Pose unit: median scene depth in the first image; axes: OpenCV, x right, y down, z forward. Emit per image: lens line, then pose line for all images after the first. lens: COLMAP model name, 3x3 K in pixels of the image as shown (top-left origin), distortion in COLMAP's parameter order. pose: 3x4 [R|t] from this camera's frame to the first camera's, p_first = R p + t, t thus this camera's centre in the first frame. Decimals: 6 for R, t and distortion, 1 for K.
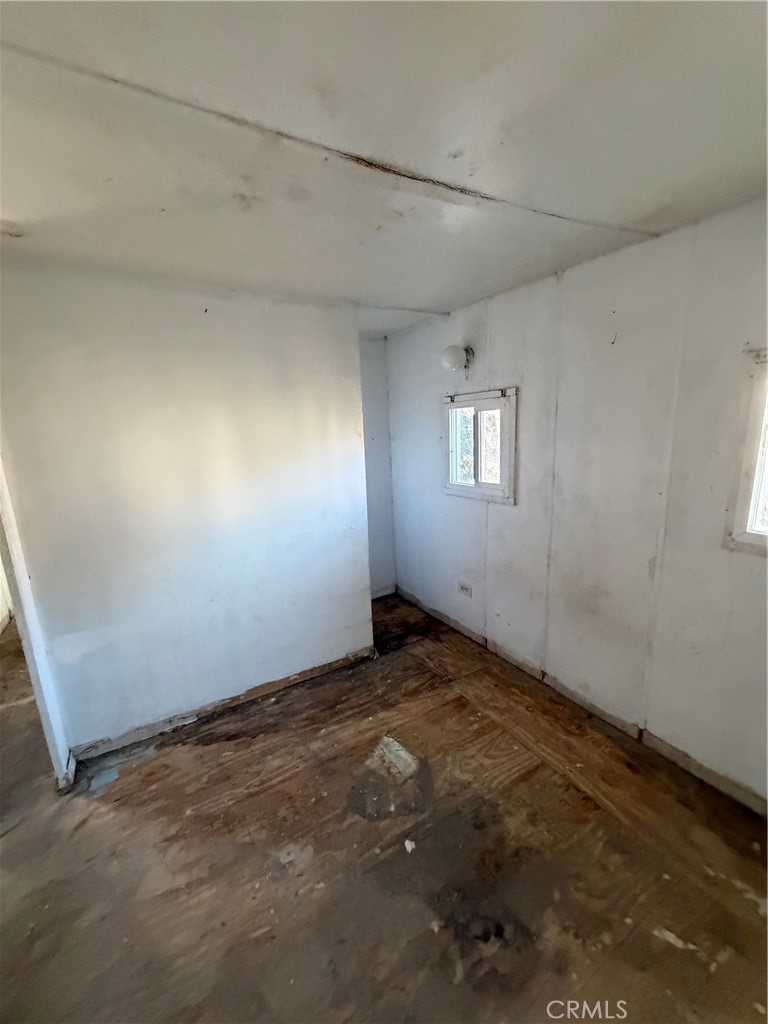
lens RADIAL K [[418.9, 0, 382.6], [0, 418.9, 514.7], [0, 0, 1]] dist [-0.000580, 0.000302]
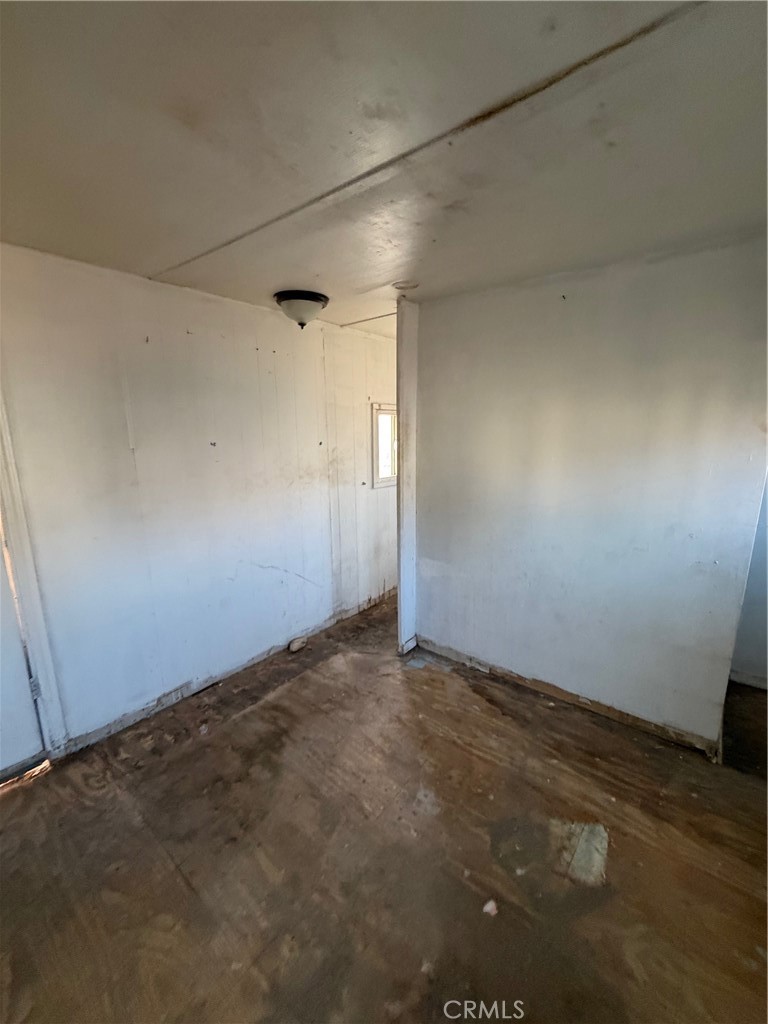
lens RADIAL K [[418.9, 0, 382.6], [0, 418.9, 514.7], [0, 0, 1]] dist [-0.000580, 0.000302]
pose [[0.338263, 0.227395, -0.913165, 0.482089], [-0.200291, 0.965530, 0.166241, -0.068033], [0.919490, 0.126665, 0.372148, 0.309167]]
